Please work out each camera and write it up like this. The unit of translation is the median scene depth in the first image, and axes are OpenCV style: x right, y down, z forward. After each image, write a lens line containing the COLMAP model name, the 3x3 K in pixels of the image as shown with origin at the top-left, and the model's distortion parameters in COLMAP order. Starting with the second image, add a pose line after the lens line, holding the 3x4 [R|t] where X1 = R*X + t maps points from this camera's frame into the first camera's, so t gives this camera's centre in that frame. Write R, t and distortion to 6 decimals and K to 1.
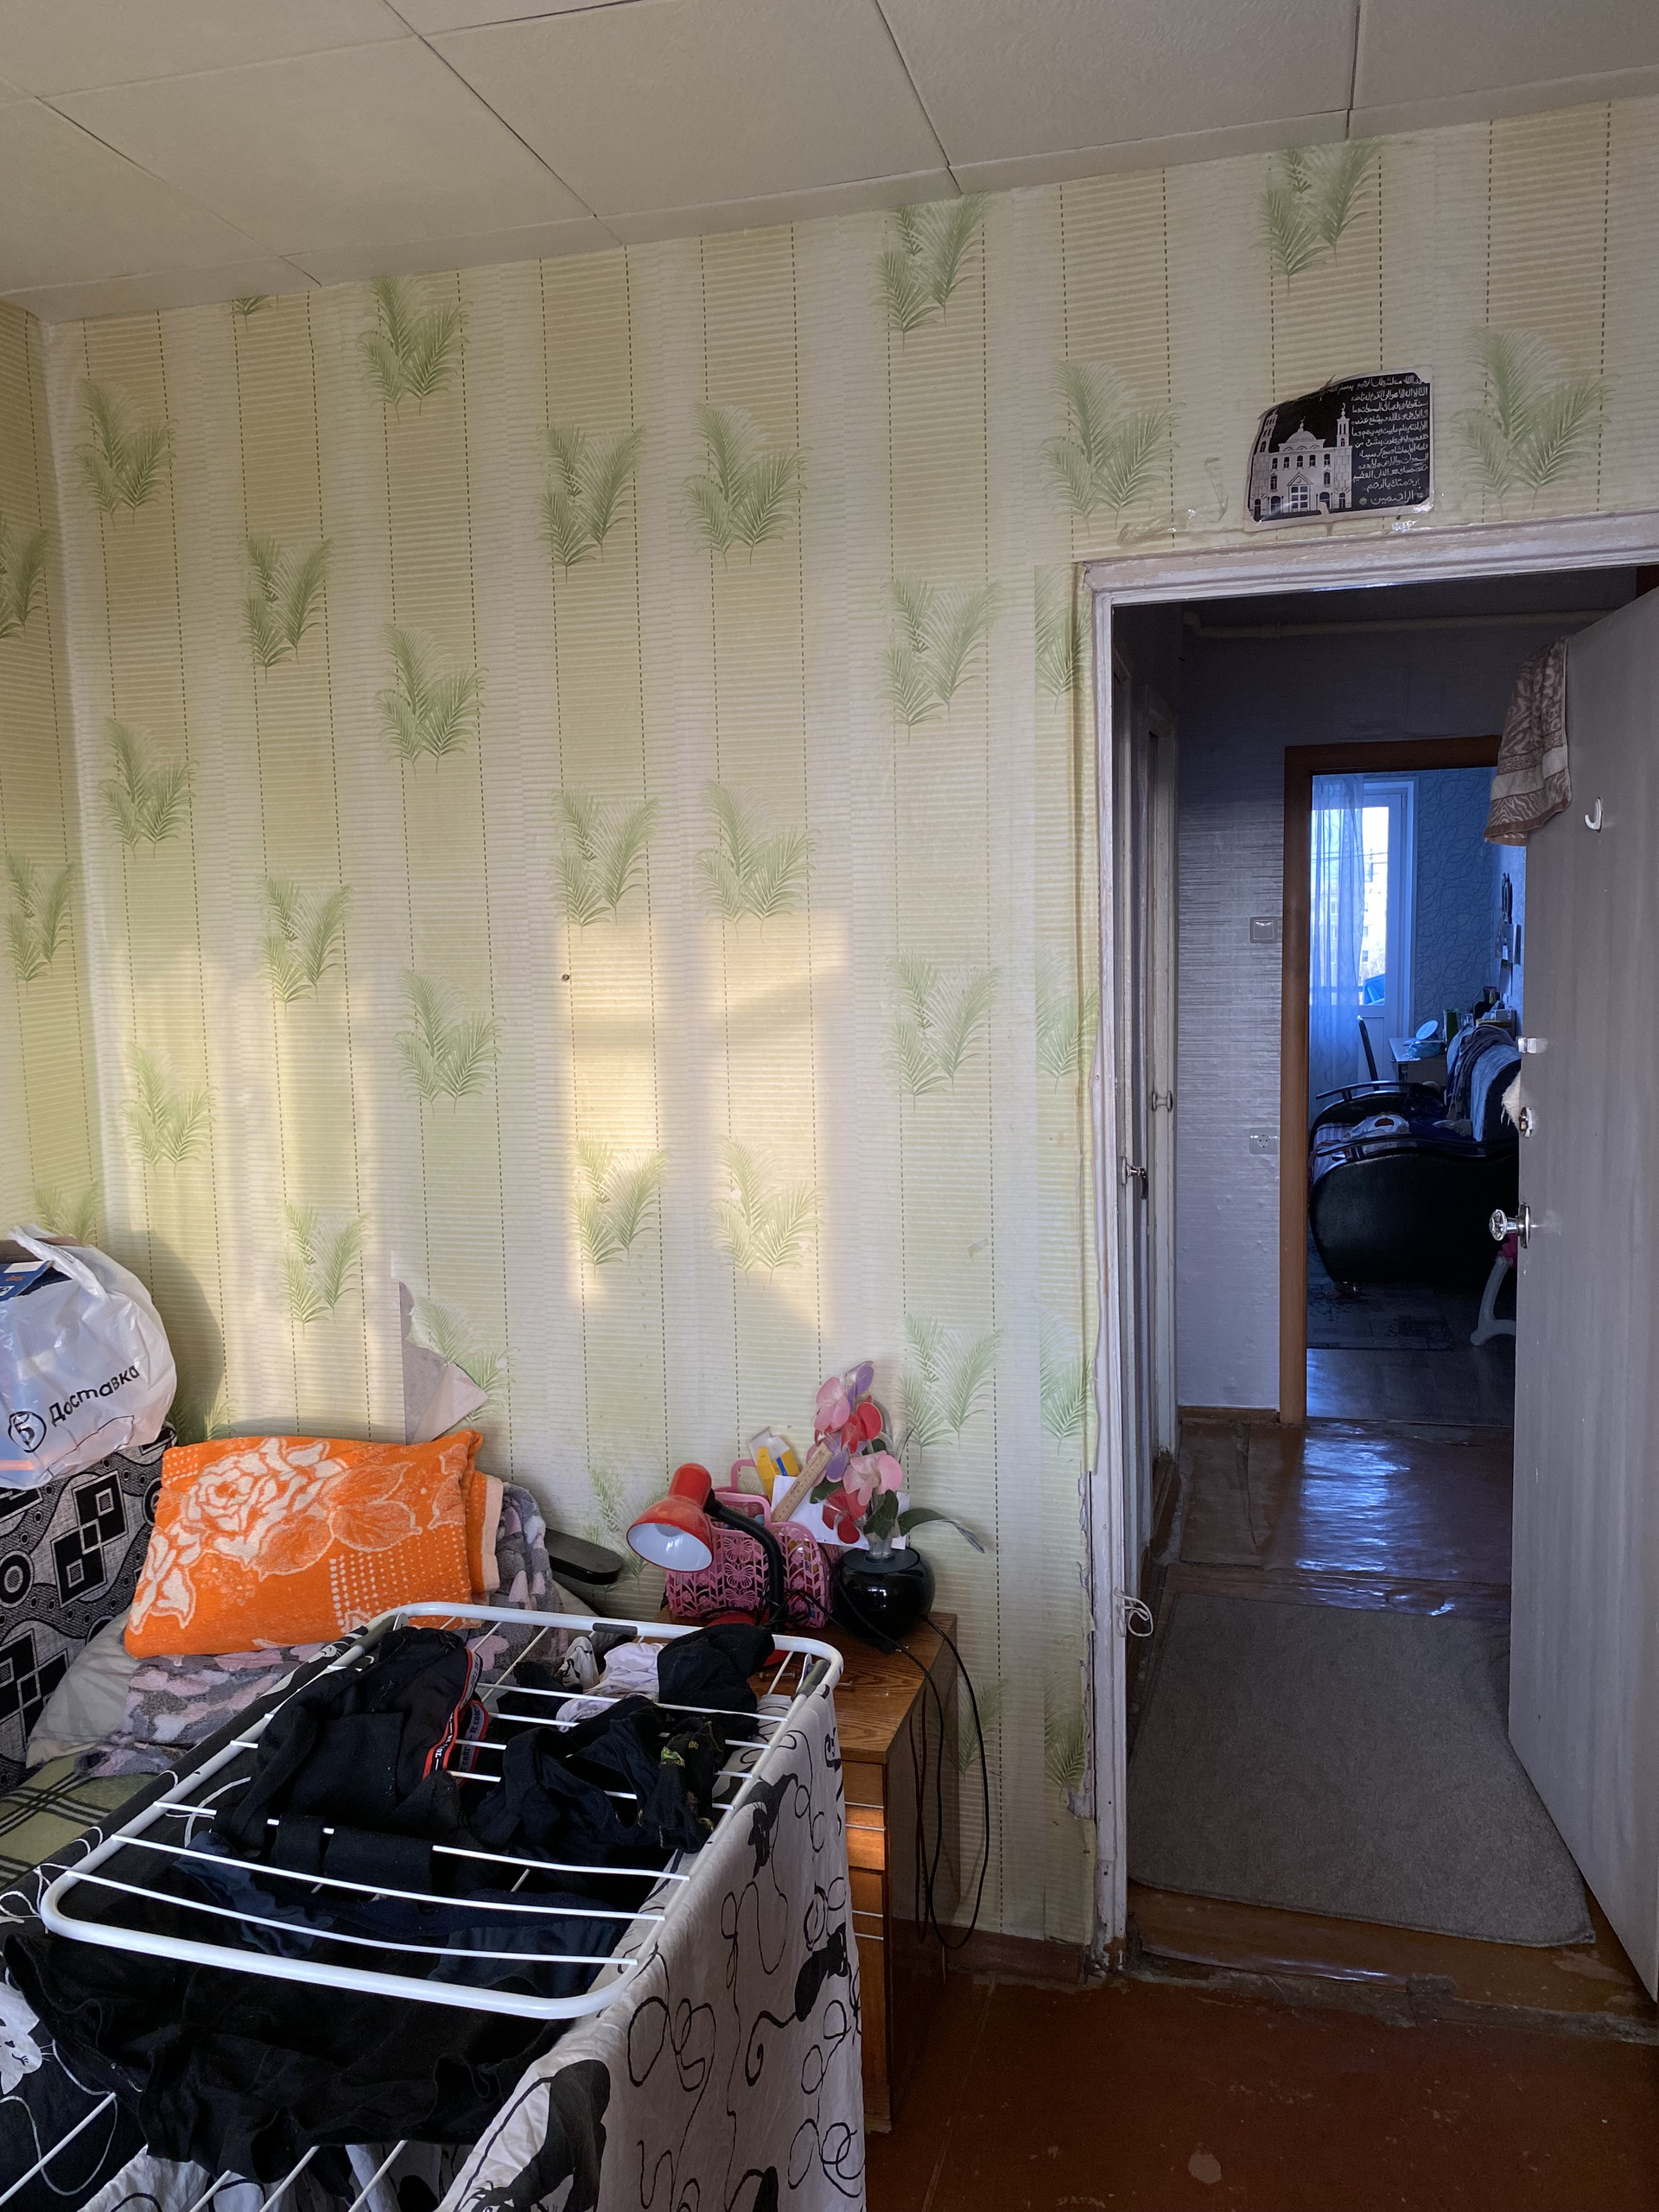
lens RADIAL K [[1685.9, 0, 829.5], [0, 1685.9, 1106.0], [0, 0, 1]] dist [0.031667, -0.145421]
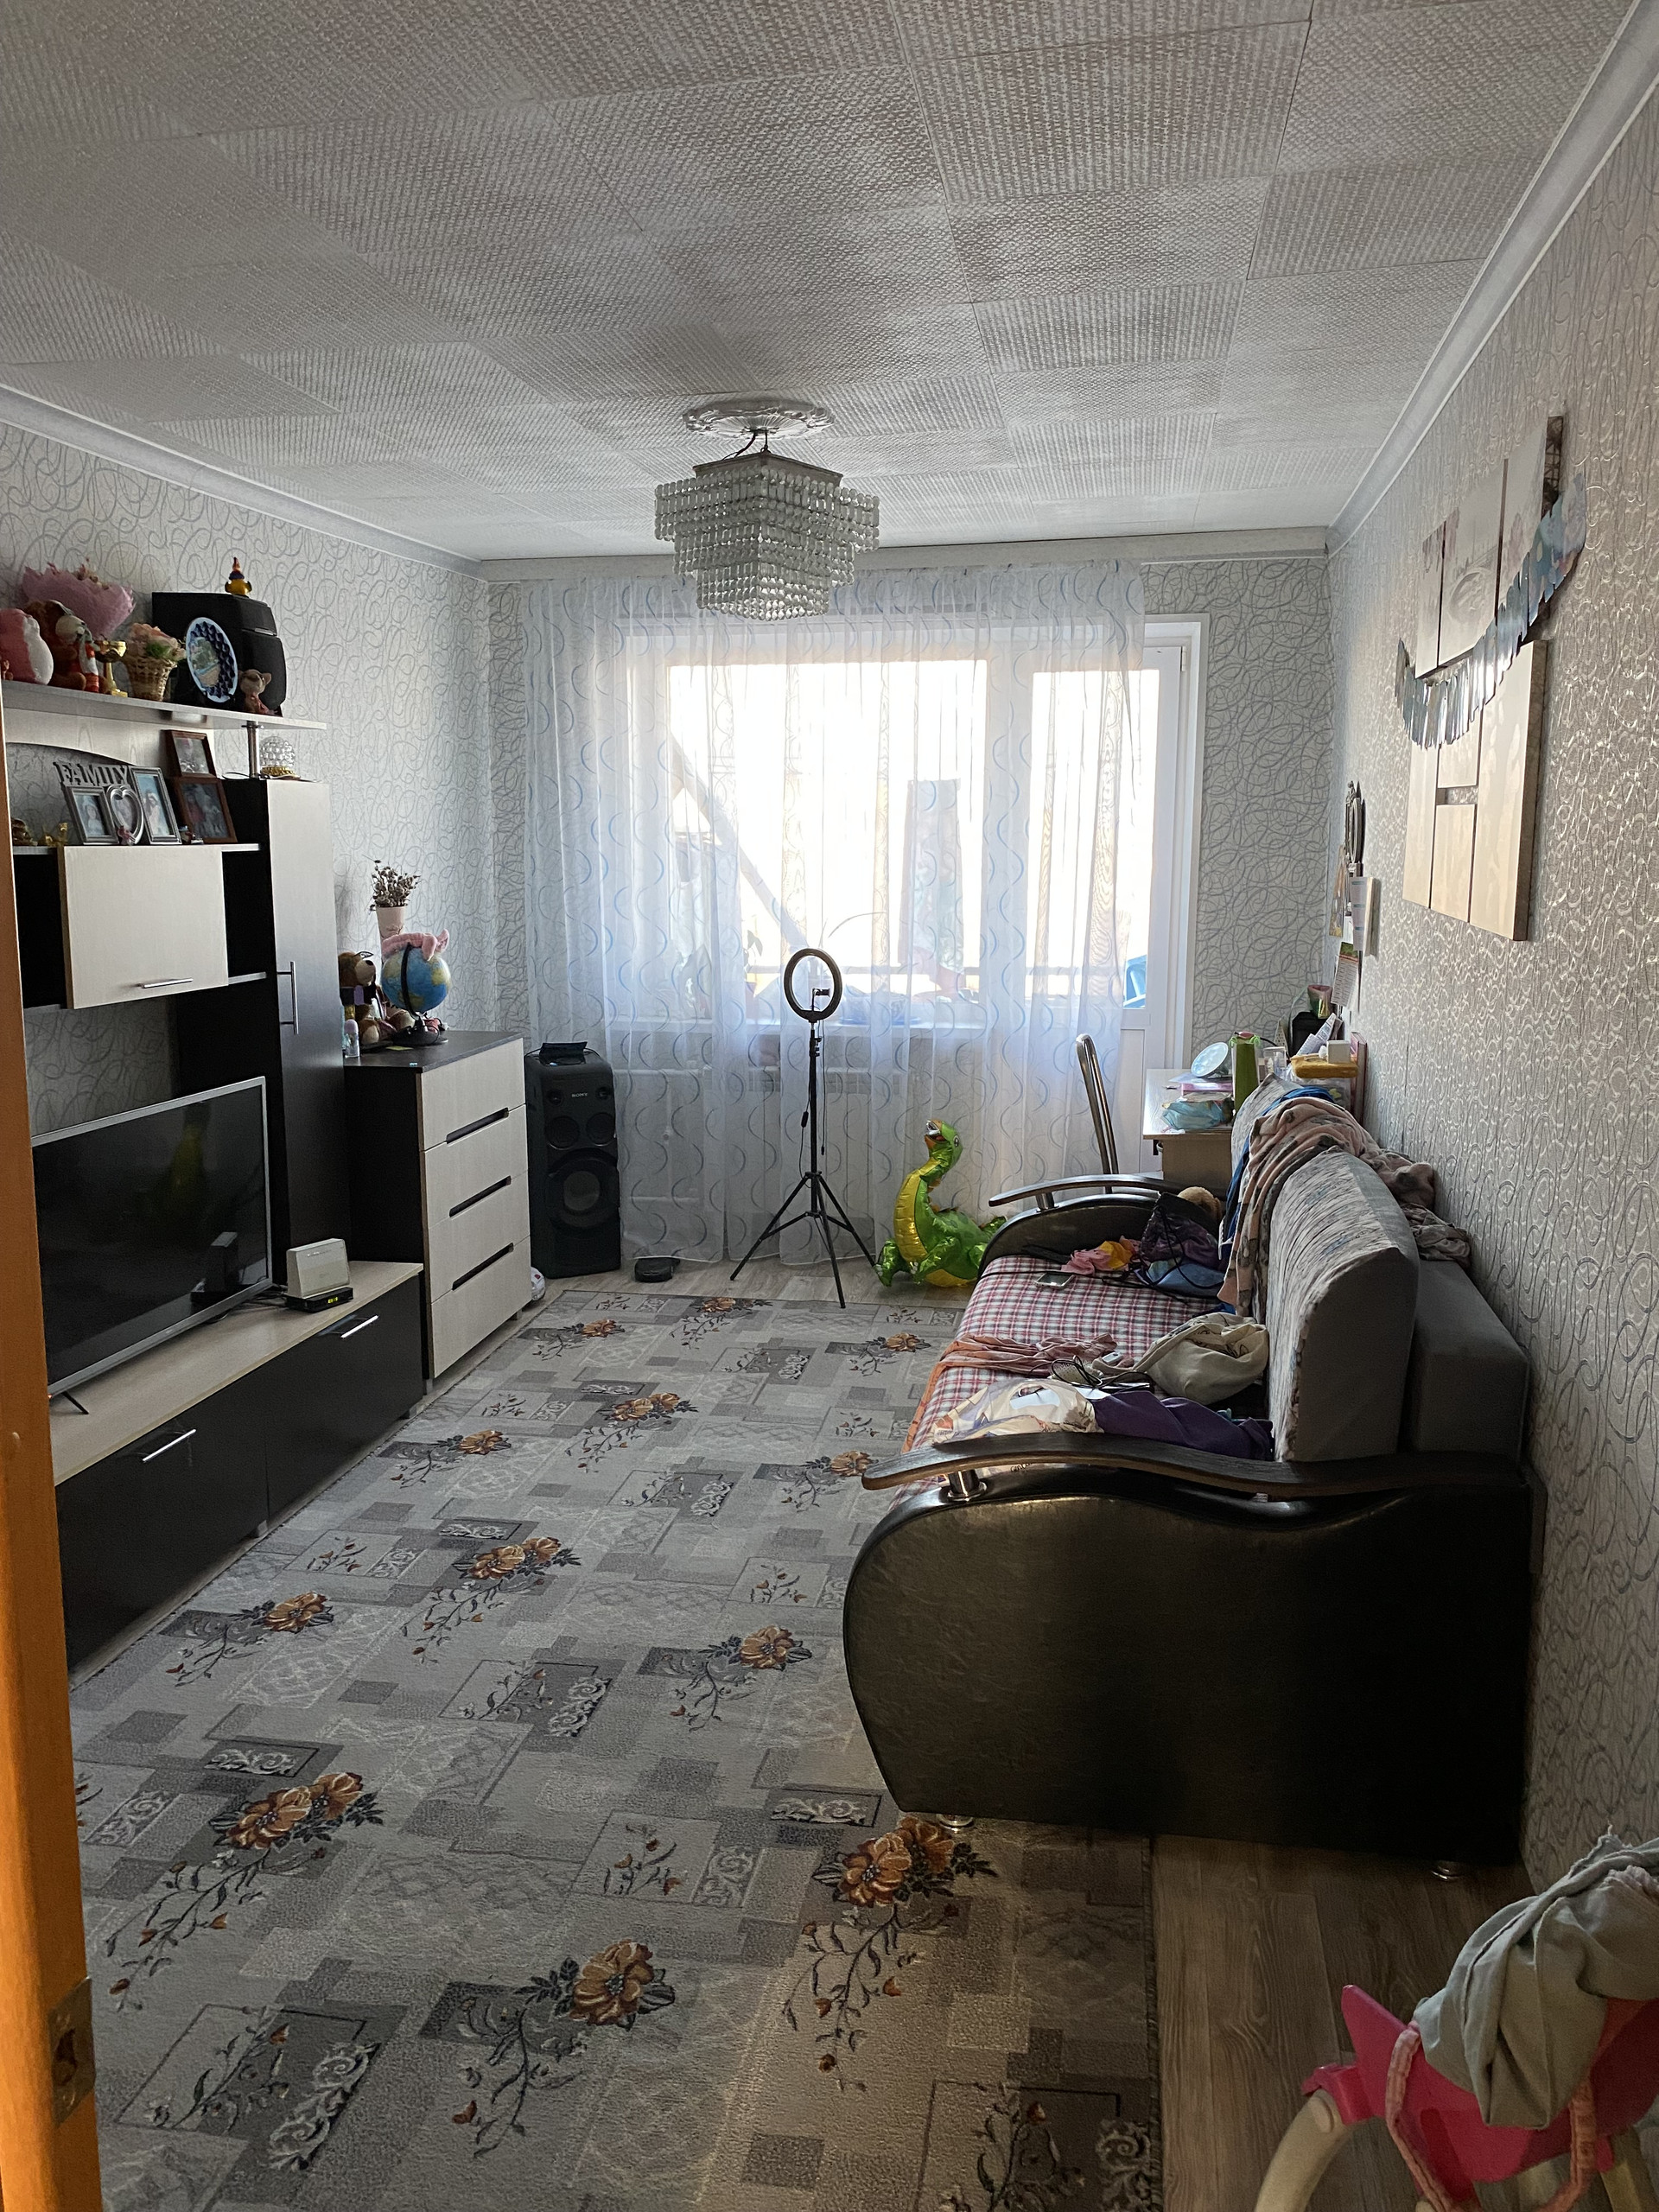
lens RADIAL K [[1685.9, 0, 829.5], [0, 1685.9, 1106.0], [0, 0, 1]] dist [0.031667, -0.145421]
pose [[0.995482, 0.013534, 0.093979, 0.176656], [-0.017146, 0.999141, 0.037726, -0.049904], [-0.093388, -0.039166, 0.994859, 0.454601]]
